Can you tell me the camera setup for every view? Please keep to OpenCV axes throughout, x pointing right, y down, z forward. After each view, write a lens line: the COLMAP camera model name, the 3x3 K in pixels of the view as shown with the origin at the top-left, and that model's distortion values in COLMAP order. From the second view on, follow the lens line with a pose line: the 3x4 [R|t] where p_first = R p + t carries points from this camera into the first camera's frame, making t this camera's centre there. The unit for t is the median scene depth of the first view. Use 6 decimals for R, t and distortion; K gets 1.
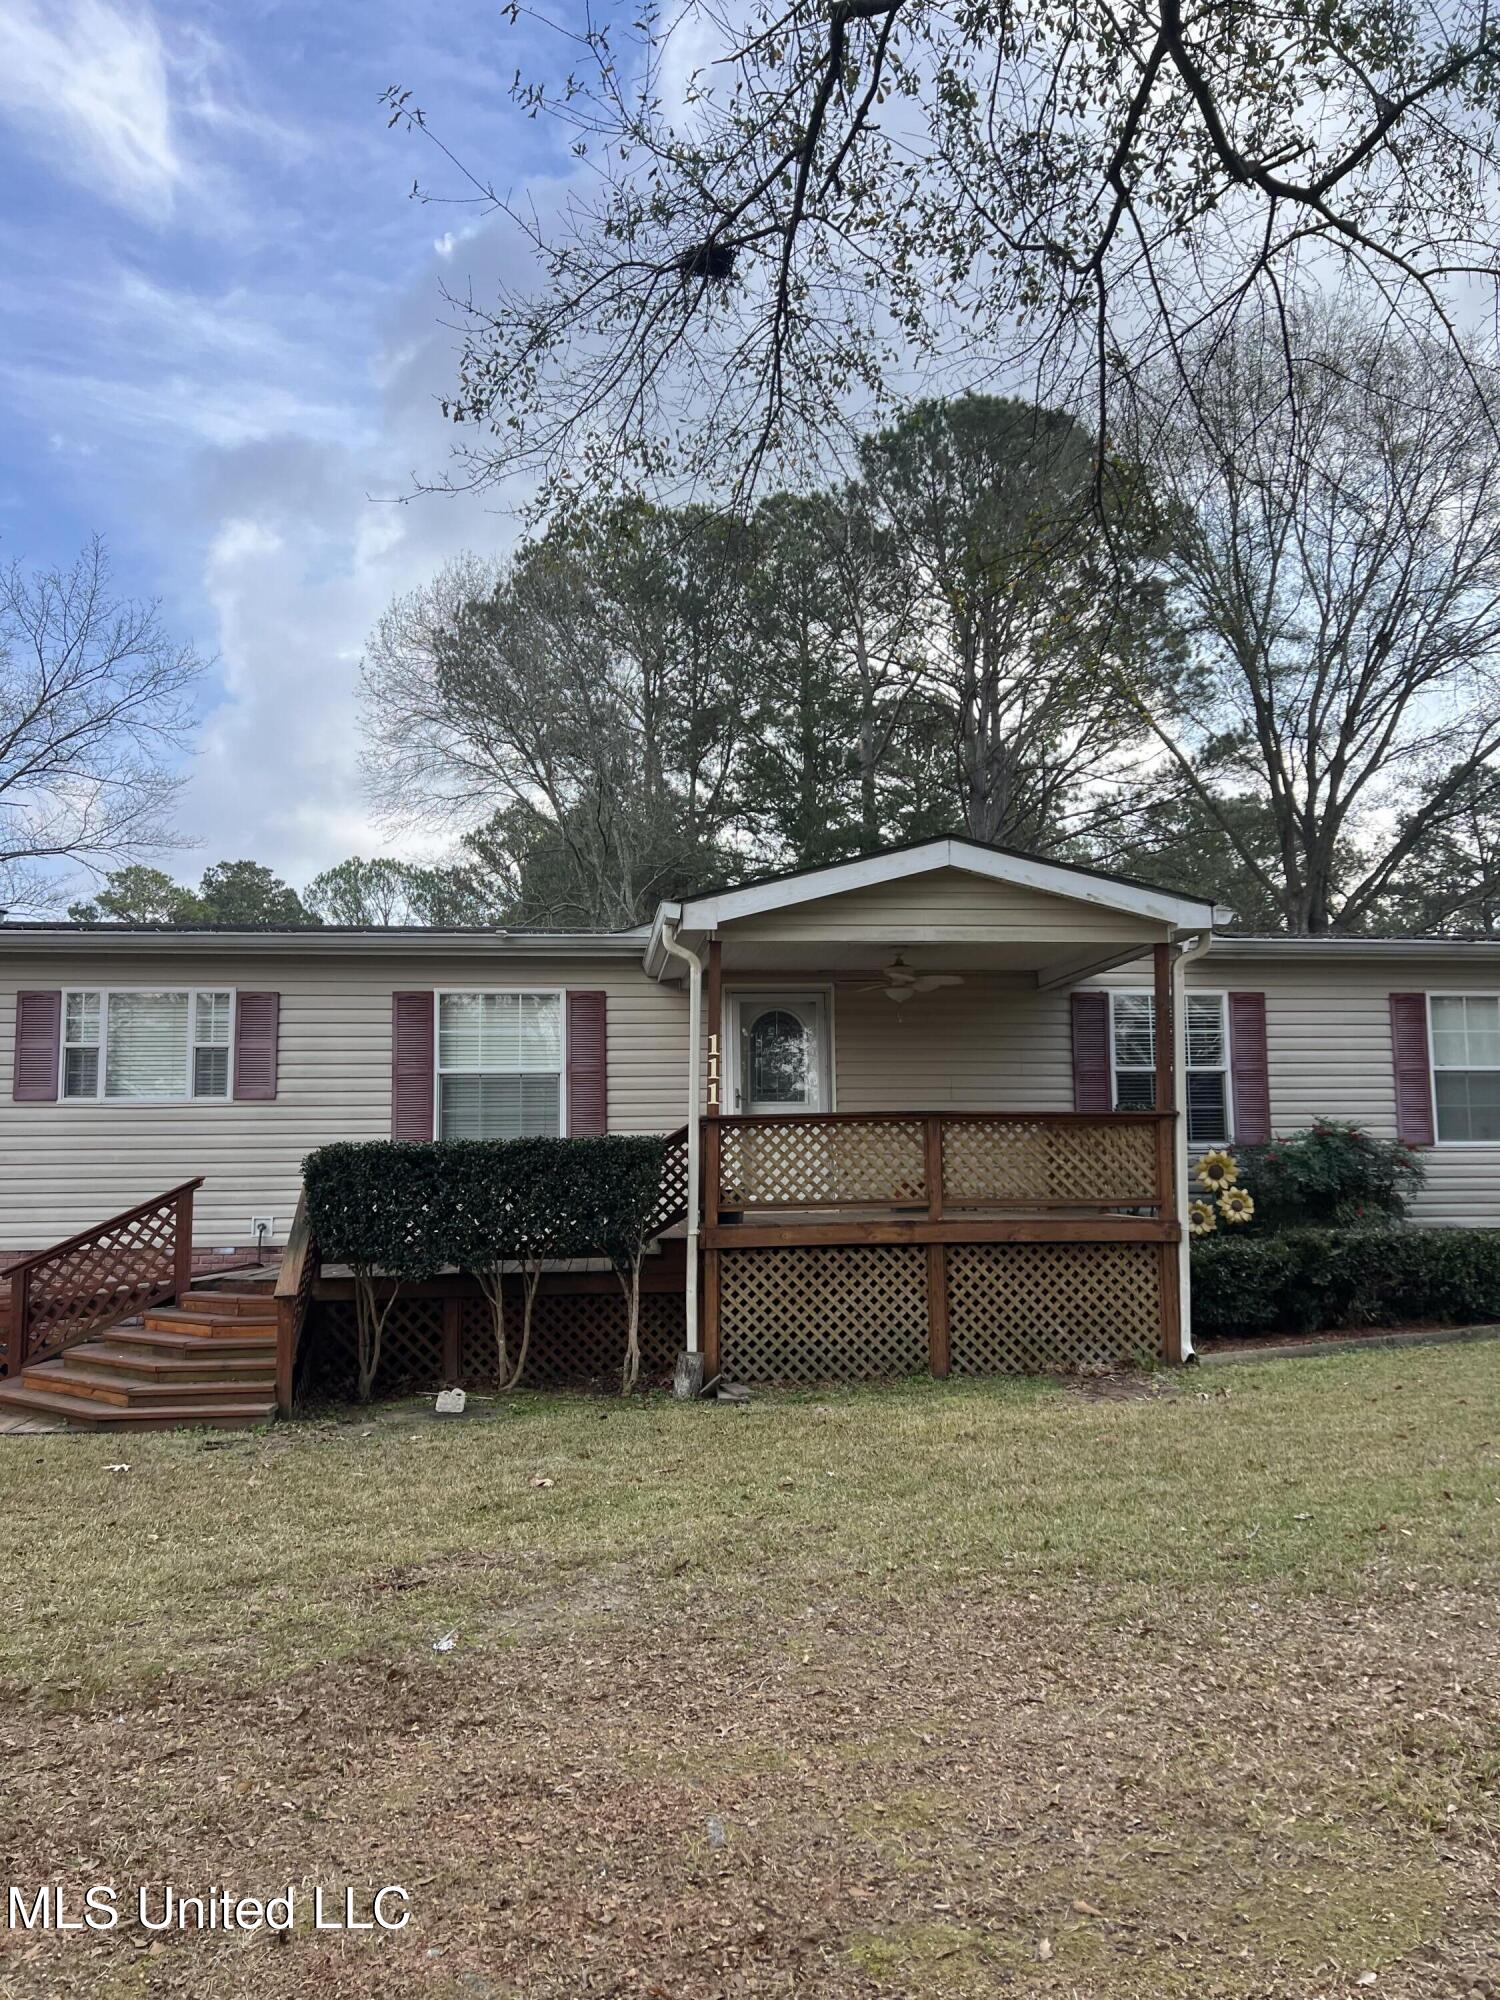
lens RADIAL K [[1486.3, 0, 759.1], [0, 1486.3, 1022.1], [0, 0, 1]] dist [0.064906, -0.068464]
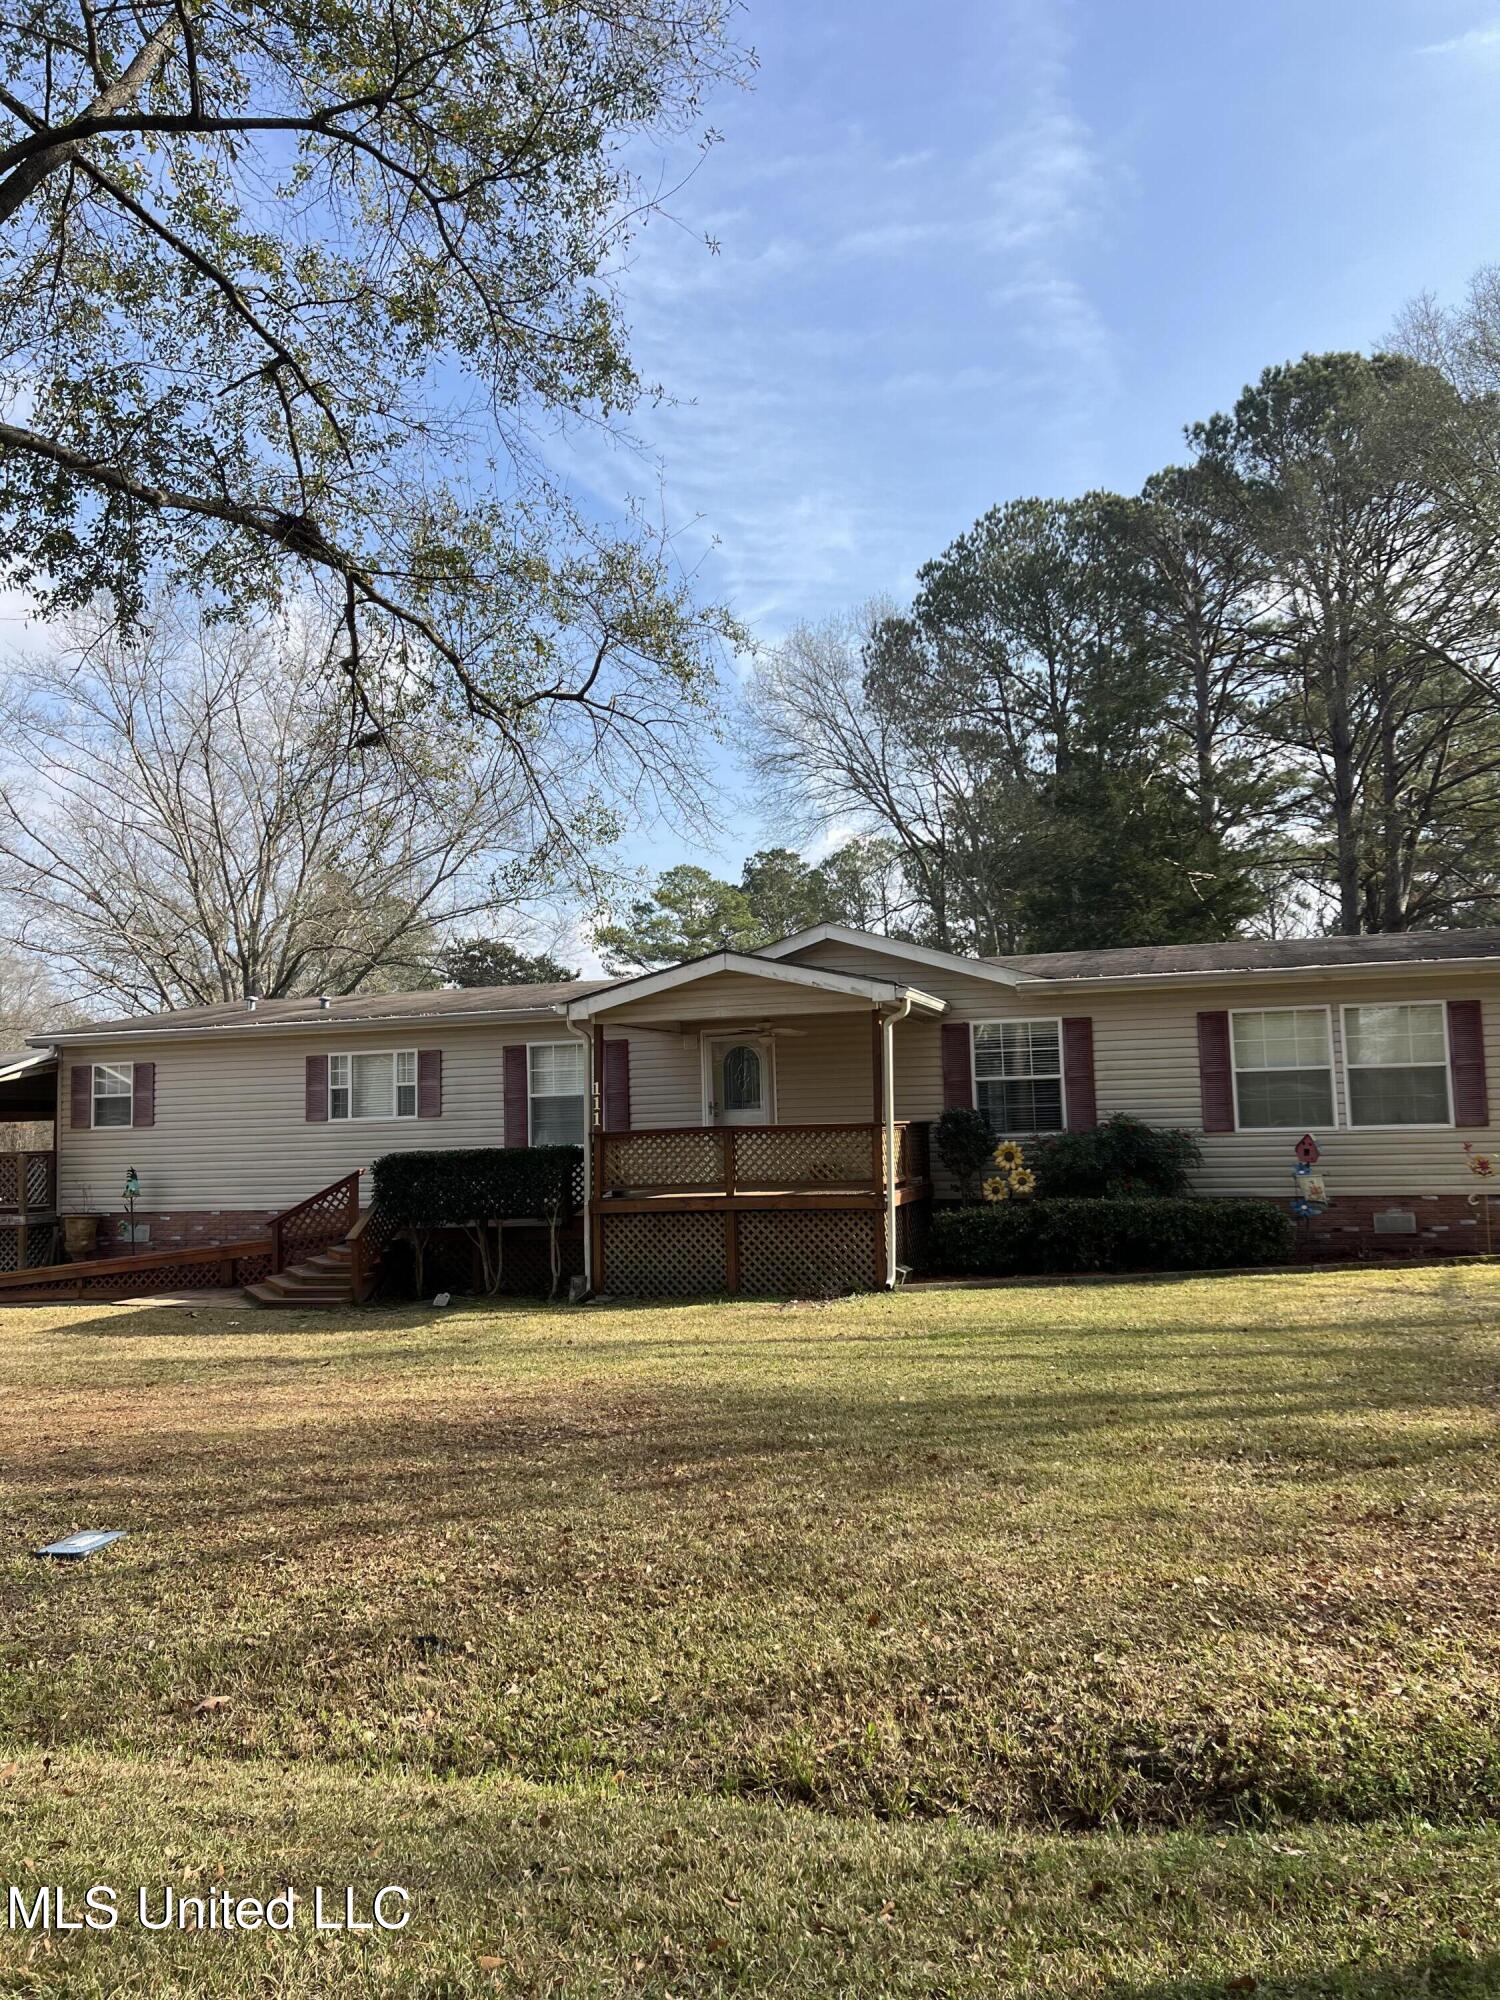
lens RADIAL K [[1486.3, 0, 758.9], [0, 1486.3, 1005.2], [0, 0, 1]] dist [0.064906, -0.068464]
pose [[0.918845, -0.047564, -0.391741, 0.772741], [0.058939, 0.998116, 0.017056, -0.093110], [0.390192, -0.038761, 0.919917, -0.425678]]
